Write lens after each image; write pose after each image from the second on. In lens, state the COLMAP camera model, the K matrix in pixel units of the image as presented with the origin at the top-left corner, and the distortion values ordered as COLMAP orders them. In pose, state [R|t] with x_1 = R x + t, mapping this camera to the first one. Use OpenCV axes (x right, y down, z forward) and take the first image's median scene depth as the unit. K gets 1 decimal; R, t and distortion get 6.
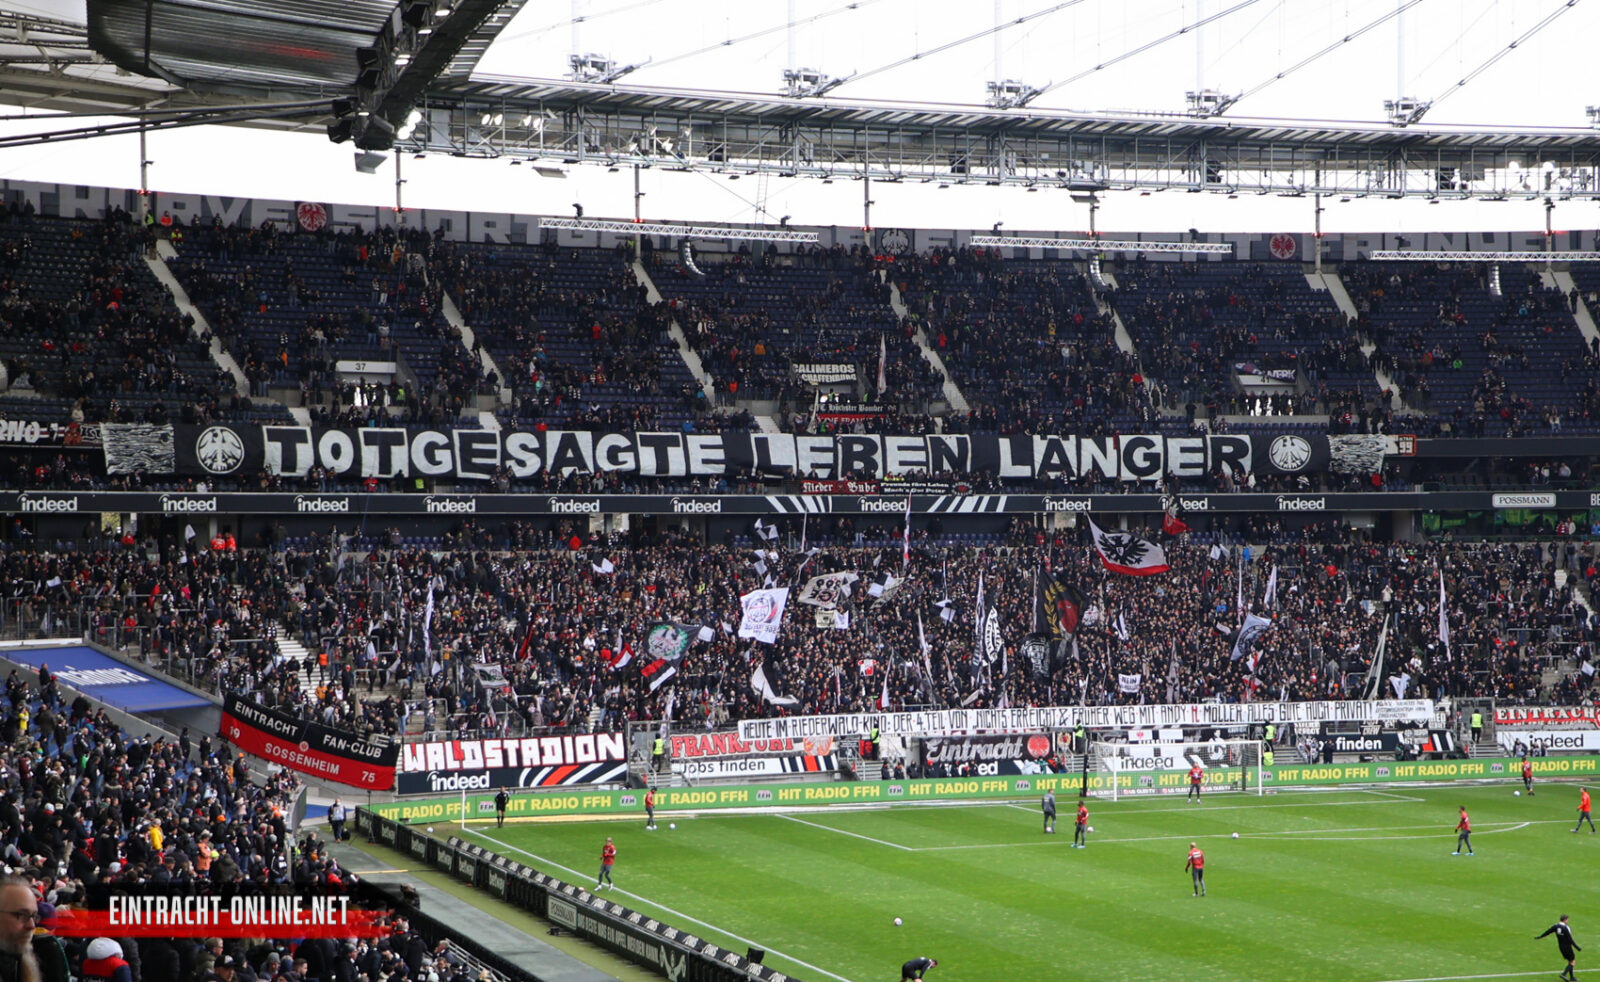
lens RADIAL K [[2891.0, 0, 857.7], [0, 2891.0, 555.7], [0, 0, 1]] dist [0.125279, 0.487102]
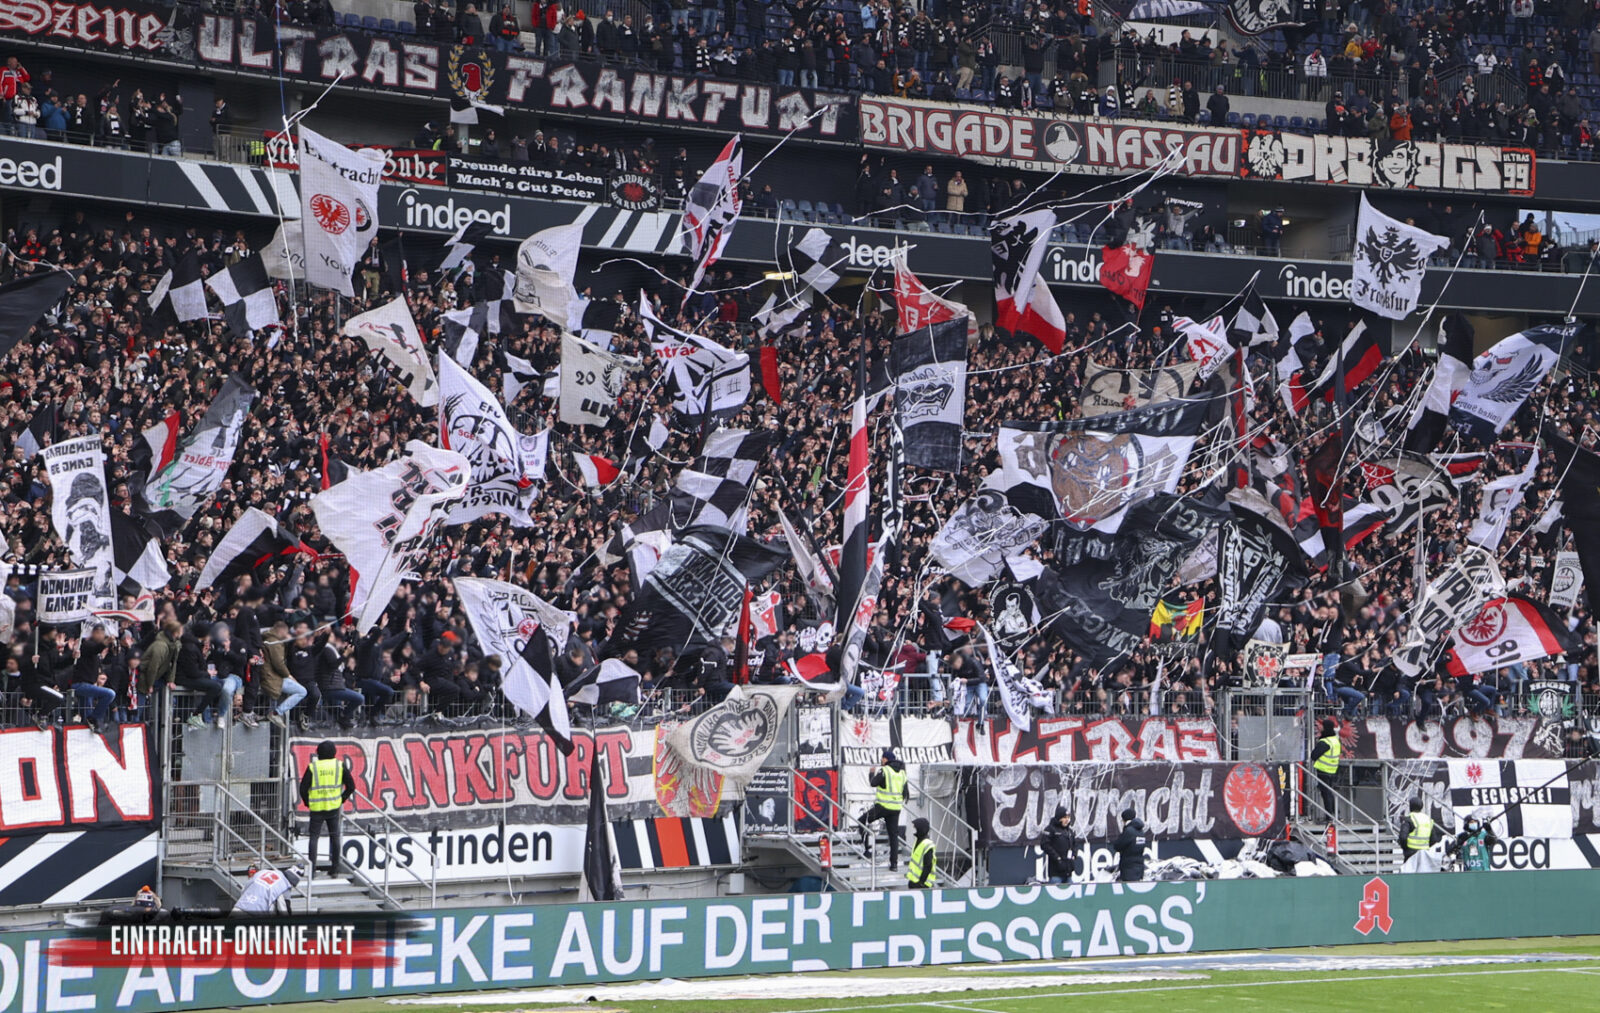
lens RADIAL K [[3825.4, 0, 773.7], [0, 3825.4, 509.0], [0, 0, 1]] dist [0.339693, 1.070242]
pose [[0.947668, 0.028534, 0.317981, -0.135504], [-0.014929, 0.998869, -0.045144, 0.053172], [-0.318910, 0.038034, 0.947022, 0.588656]]
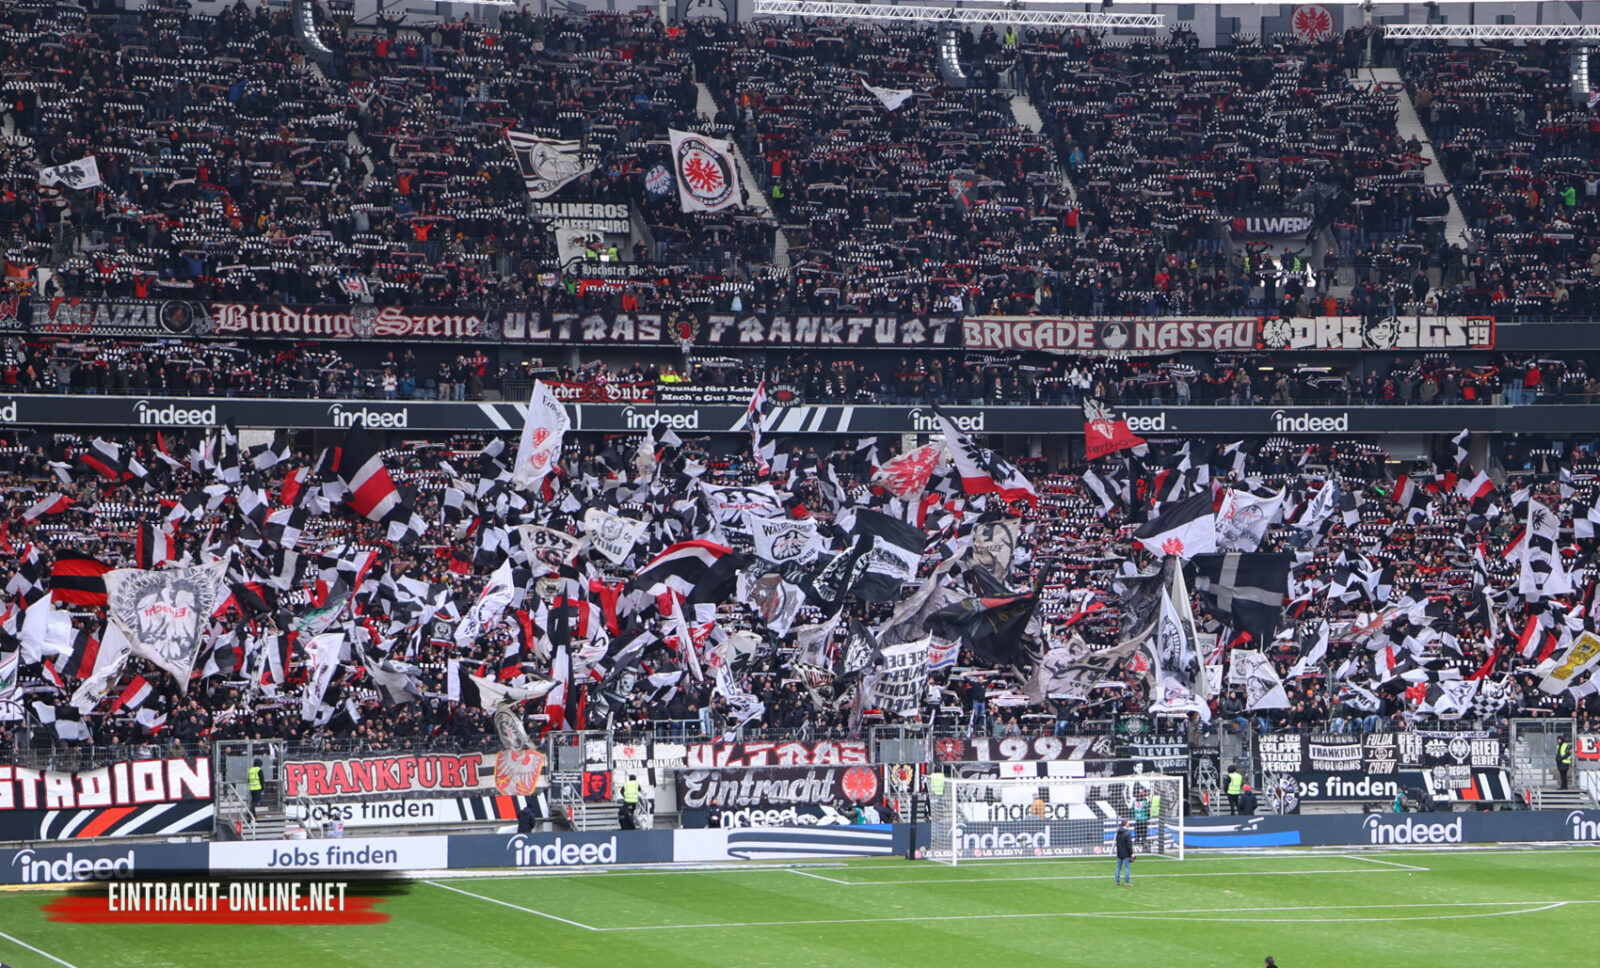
lens RADIAL K [[4466.2, 0, 767.9], [0, 4466.2, 579.1], [0, 0, 1]] dist [0.454722, 1.533066]
pose [[0.999904, 0.008011, -0.011273, 0.052840], [-0.007874, 0.999895, 0.012130, 0.007271], [0.011369, -0.012040, 0.999863, -0.011578]]
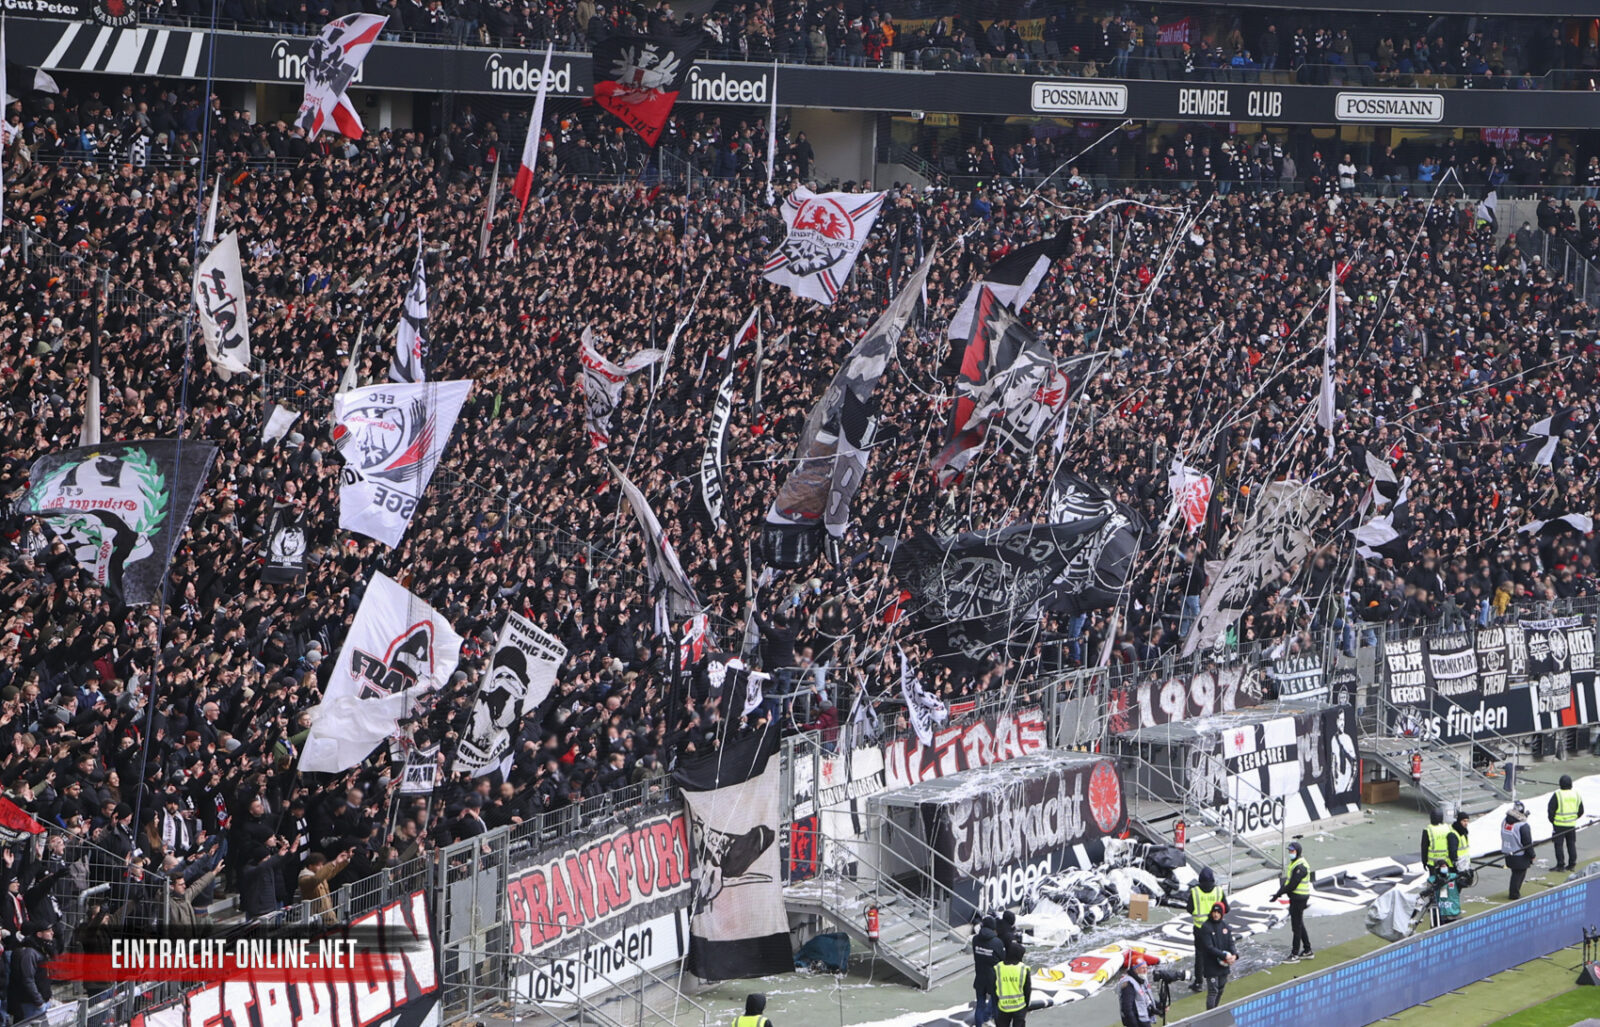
lens RADIAL K [[4356.6, 0, 770.8], [0, 4356.6, 518.7], [0, 0, 1]] dist [0.510877, 0.371725]
pose [[0.768641, -0.023354, 0.639254, -0.301144], [-0.033941, 0.996437, 0.077214, -0.006157], [-0.638780, -0.081047, 0.765109, 0.629702]]
